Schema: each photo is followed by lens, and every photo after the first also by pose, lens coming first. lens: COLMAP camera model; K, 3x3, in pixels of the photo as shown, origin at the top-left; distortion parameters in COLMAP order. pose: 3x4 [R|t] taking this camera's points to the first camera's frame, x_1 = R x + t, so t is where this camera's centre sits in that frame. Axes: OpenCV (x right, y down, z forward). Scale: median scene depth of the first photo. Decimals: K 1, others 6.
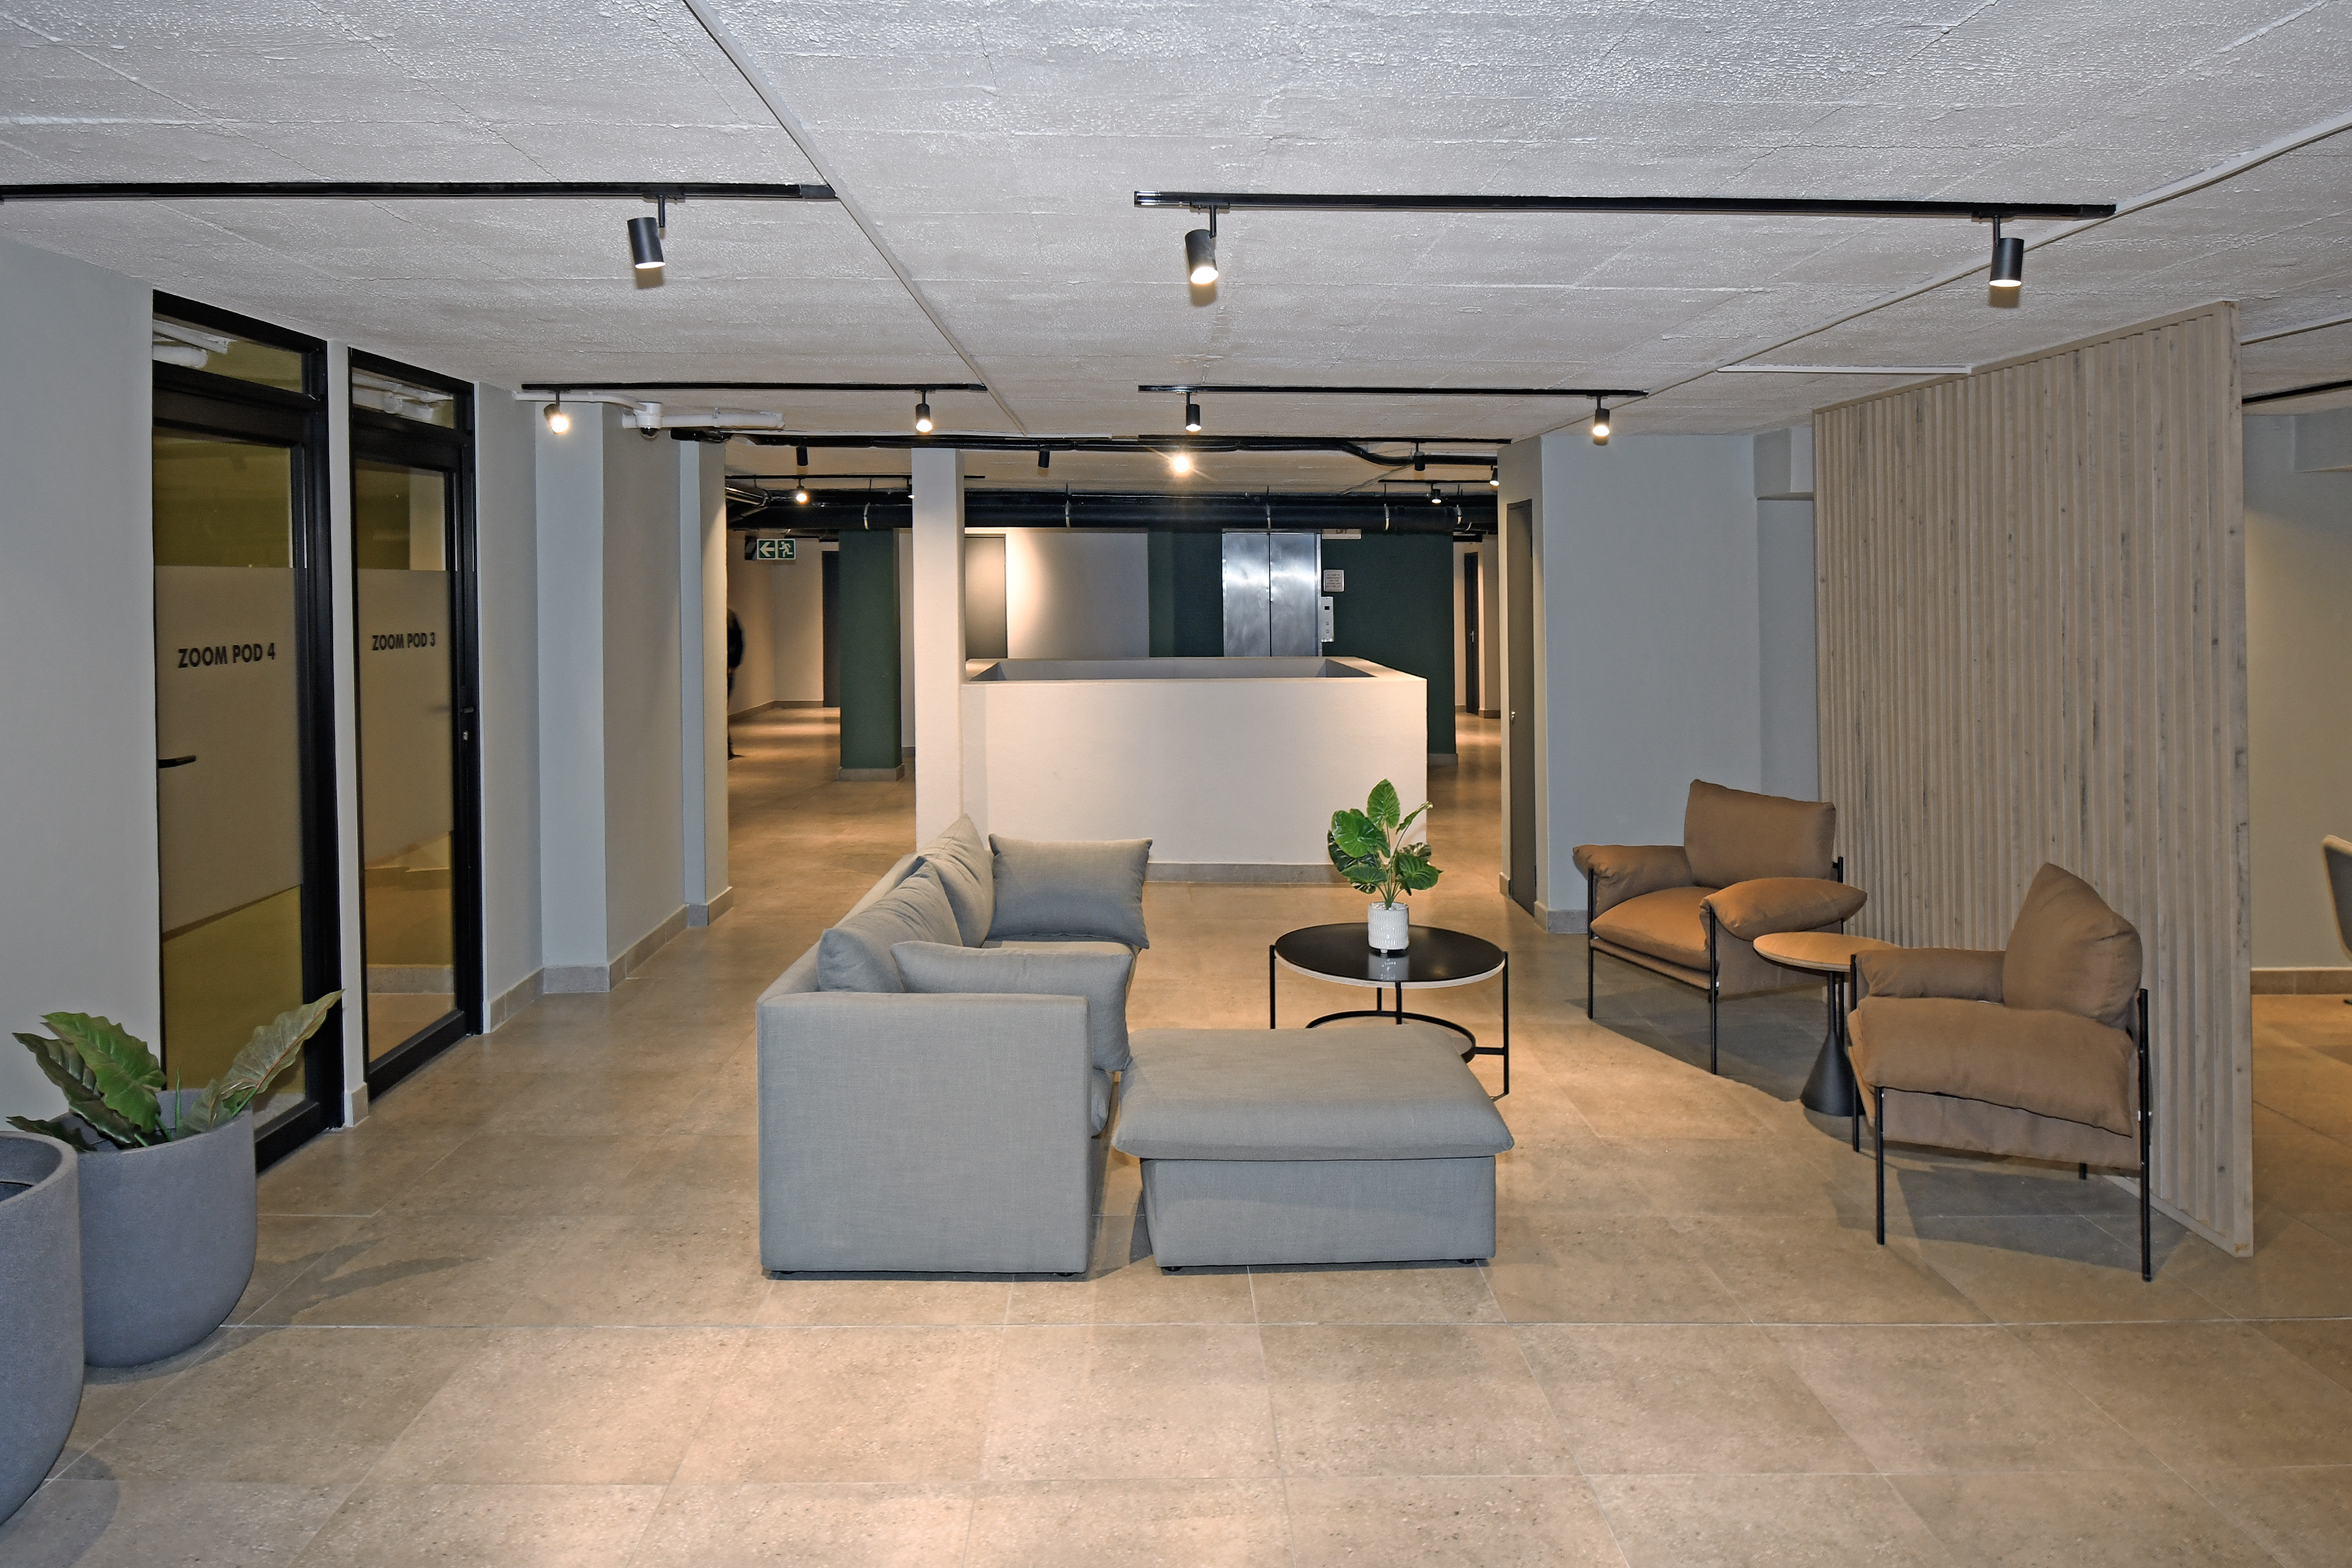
lens RADIAL K [[1407.3, 0, 1175.6], [0, 1407.3, 597.2], [0, 0, 1]] dist [0.005041, -0.010828]
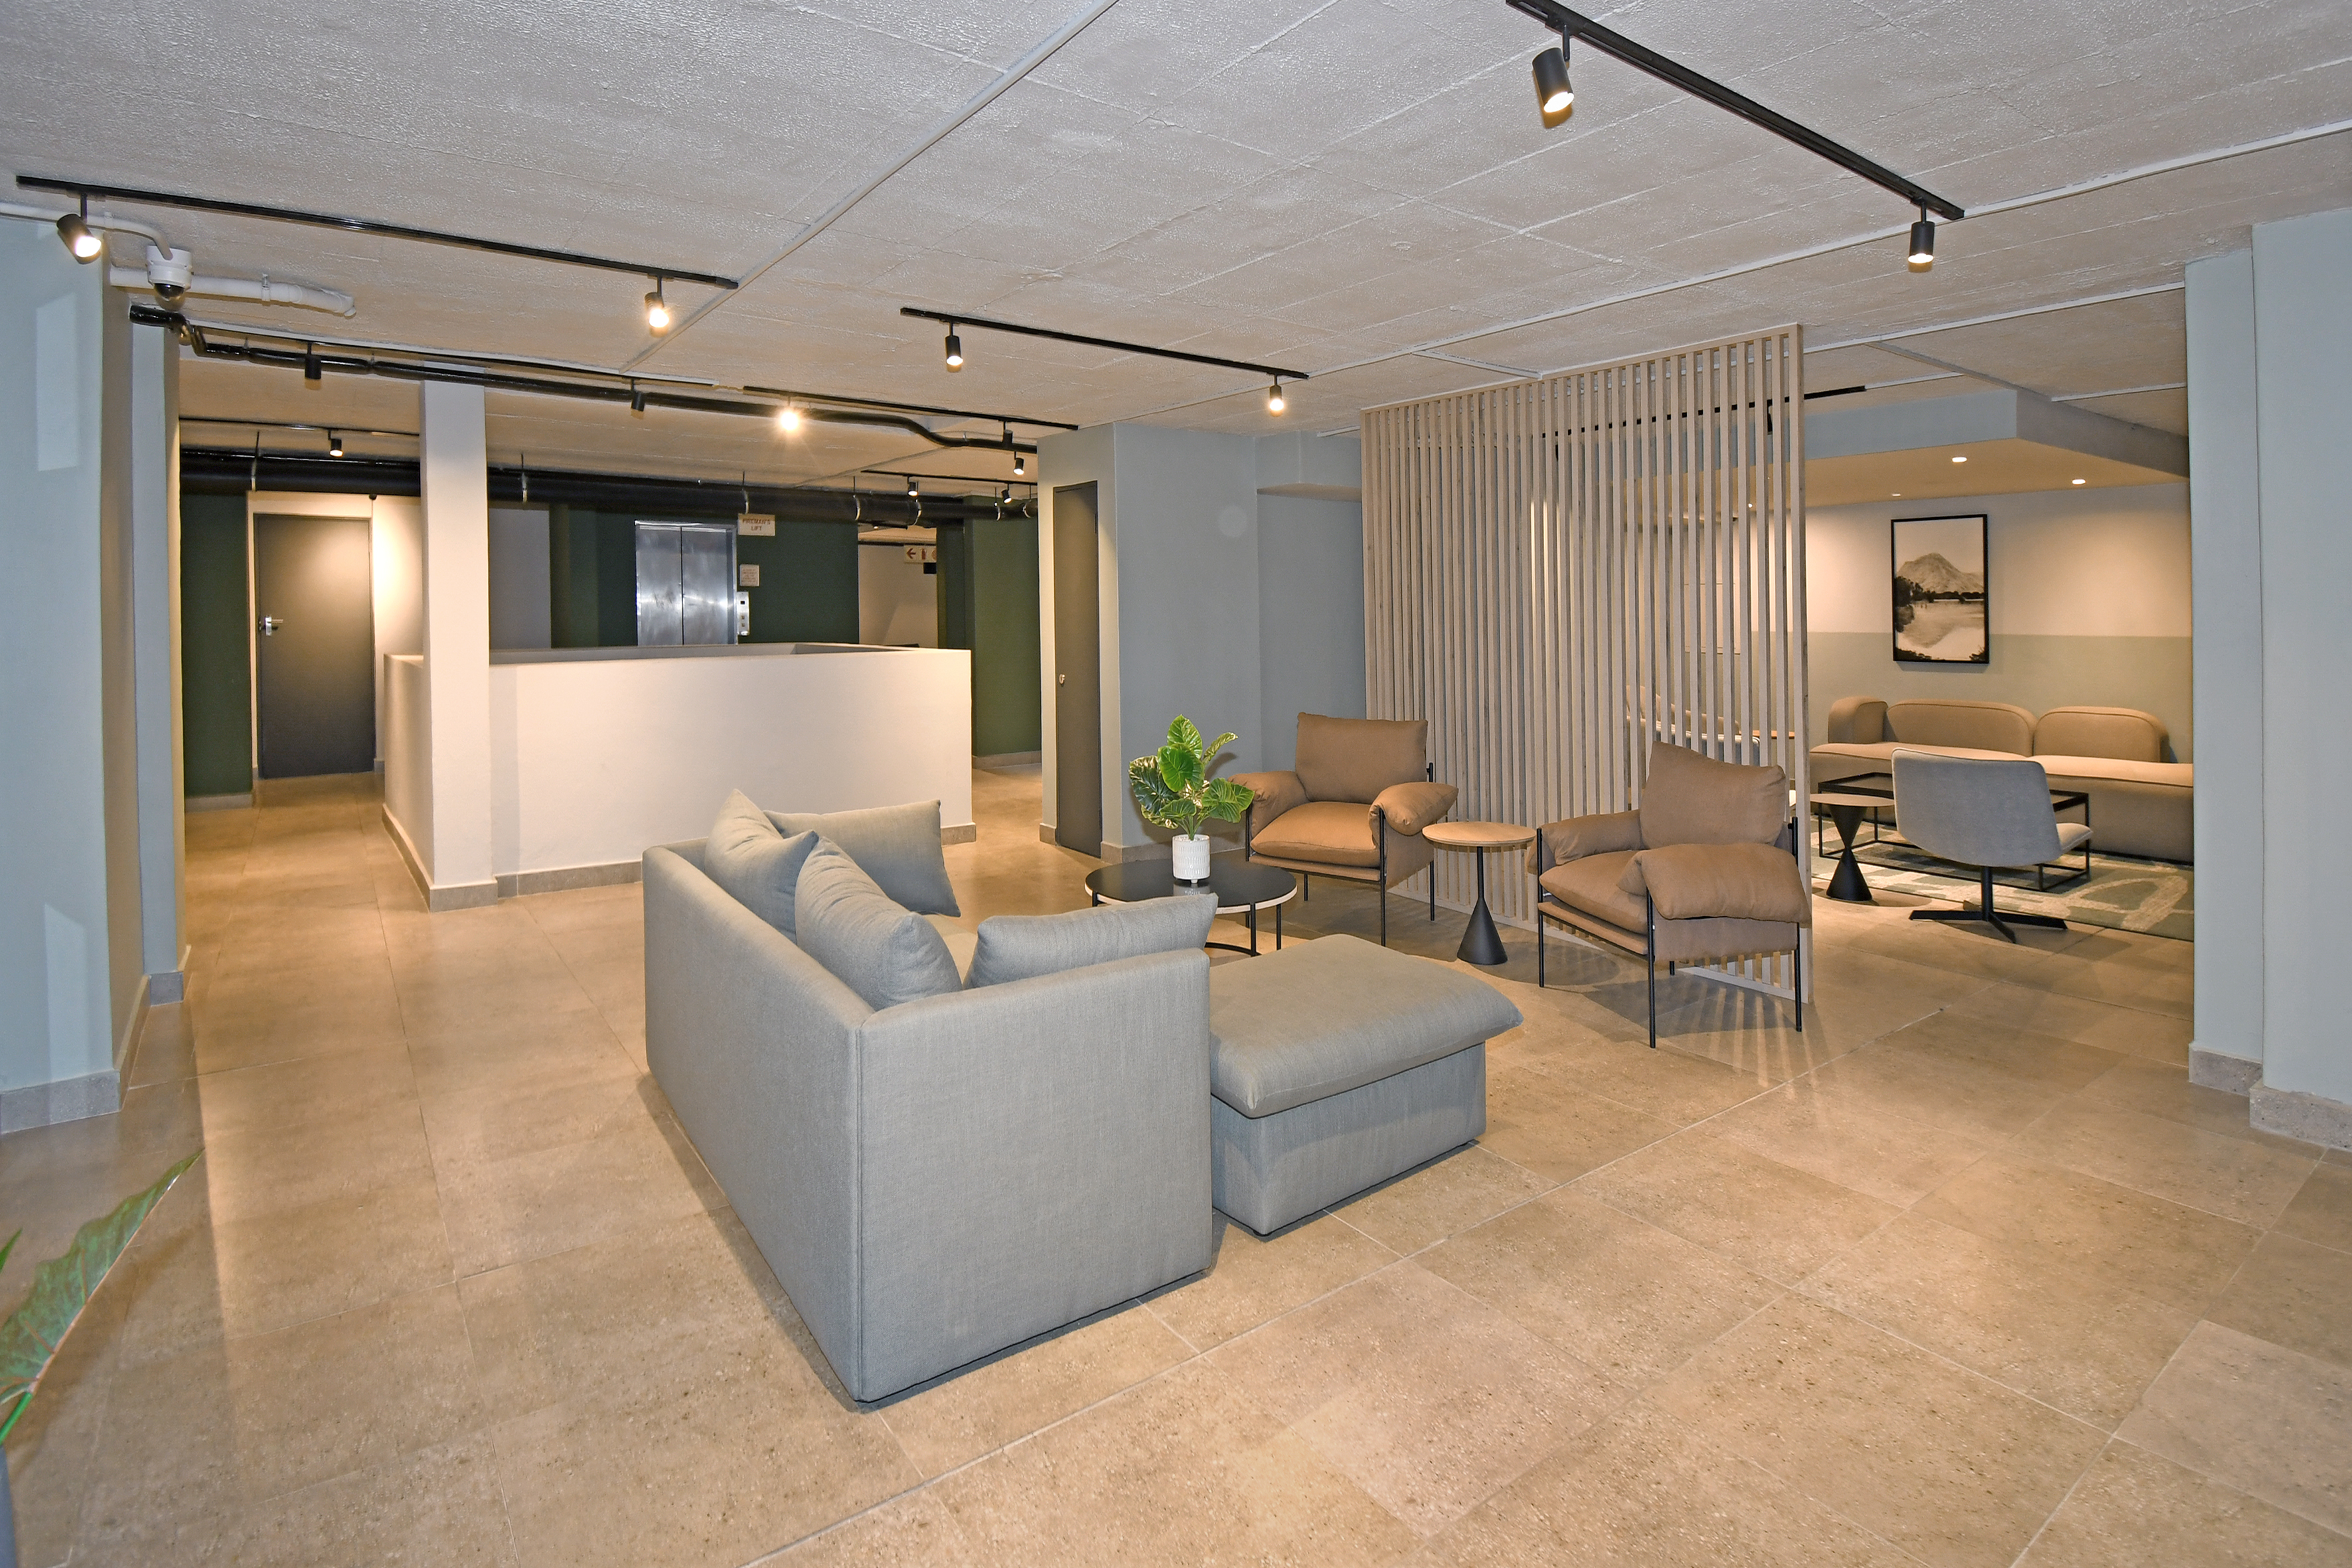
lens RADIAL K [[1191.8, 0, 1178.6], [0, 1191.8, 602.6], [0, 0, 1]] dist [0.017223, -0.021776]
pose [[0.825640, -0.003783, 0.564184, -0.489464], [0.010978, 0.999896, -0.009361, 0.078955], [-0.564090, 0.013923, 0.825596, 0.397205]]
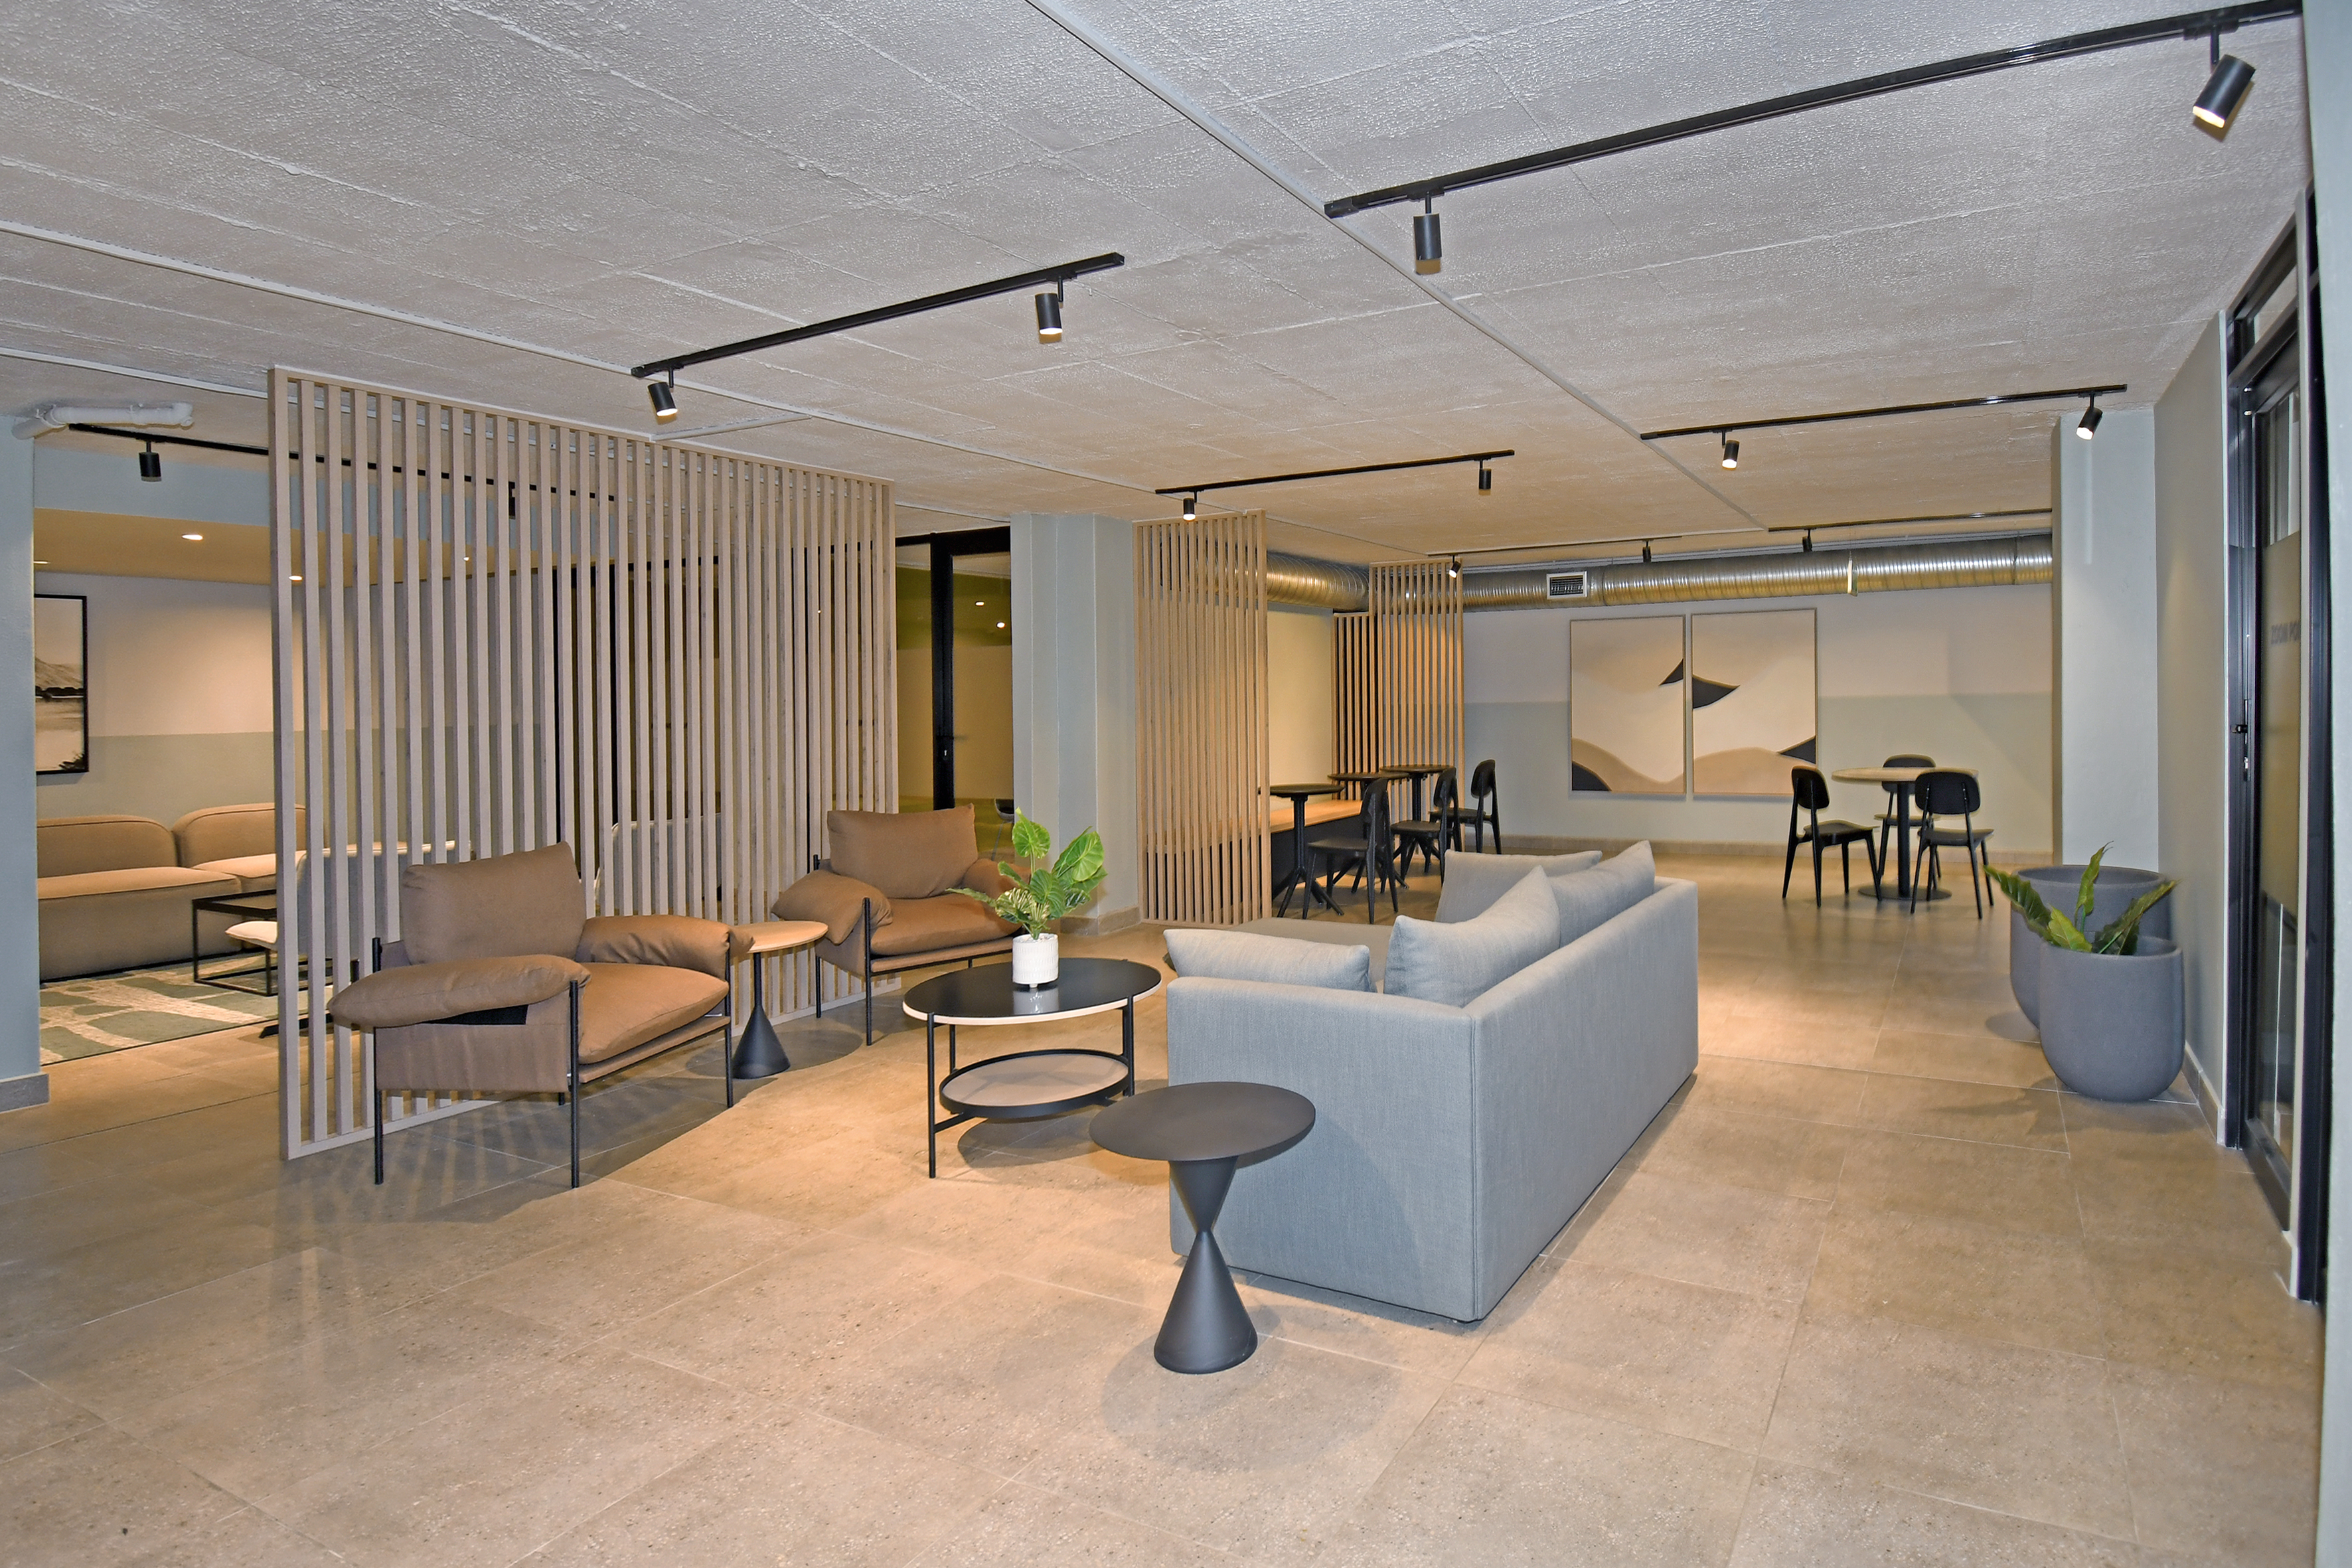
lens RADIAL K [[1286.9, 0, 1182.1], [0, 1286.9, 699.3], [0, 0, 1]] dist [0.002686, -0.000676]
pose [[-0.836489, 0.003881, 0.547970, -0.570326], [0.011940, 0.999867, 0.011145, 0.070985], [-0.547854, 0.015865, -0.836424, 2.324435]]
